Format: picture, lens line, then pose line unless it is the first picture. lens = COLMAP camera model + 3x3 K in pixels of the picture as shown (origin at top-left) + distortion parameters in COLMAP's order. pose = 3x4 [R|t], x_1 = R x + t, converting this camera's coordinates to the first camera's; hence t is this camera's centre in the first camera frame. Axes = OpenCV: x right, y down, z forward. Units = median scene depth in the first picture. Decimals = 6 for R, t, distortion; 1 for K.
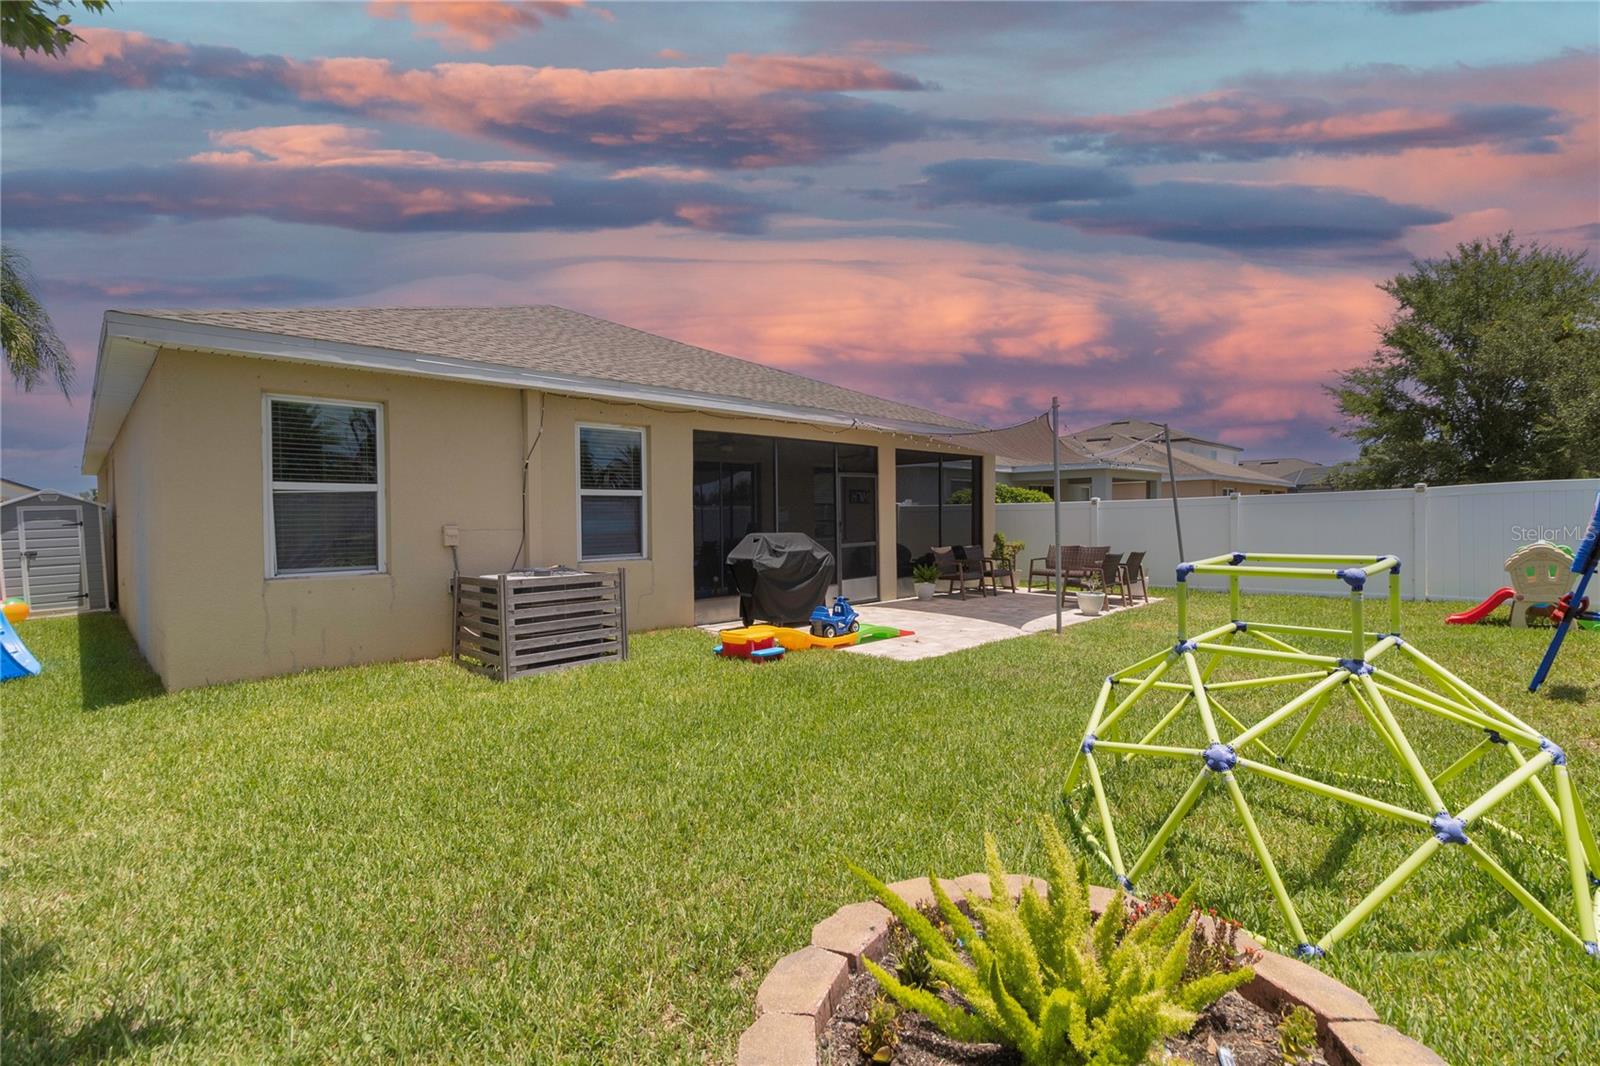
lens RADIAL K [[732.3, 0, 801.3], [0, 732.3, 530.9], [0, 0, 1]] dist [0.011089, 0.000234]
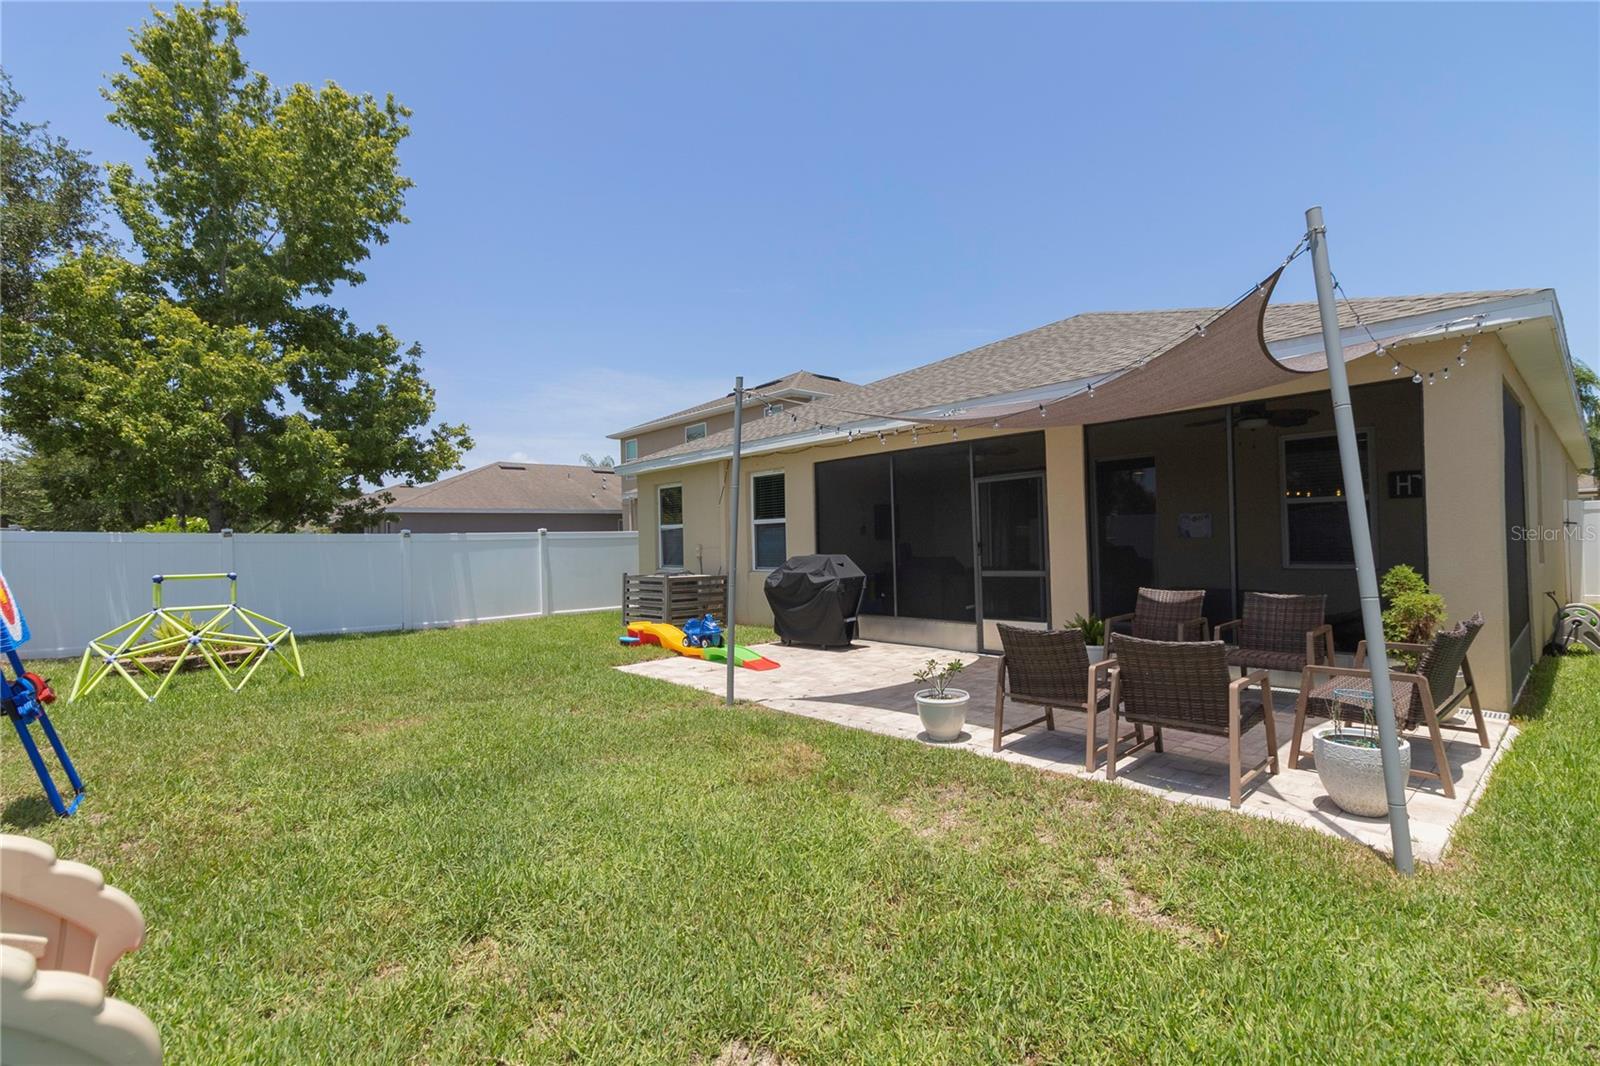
lens RADIAL K [[732.3, 0, 800.3], [0, 732.3, 531.1], [0, 0, 1]] dist [0.011089, 0.000234]
pose [[-0.037358, -0.003111, -0.999297, 0.988593], [0.008736, 0.999956, -0.003440, -0.025991], [0.999264, -0.008858, -0.037329, 1.004073]]
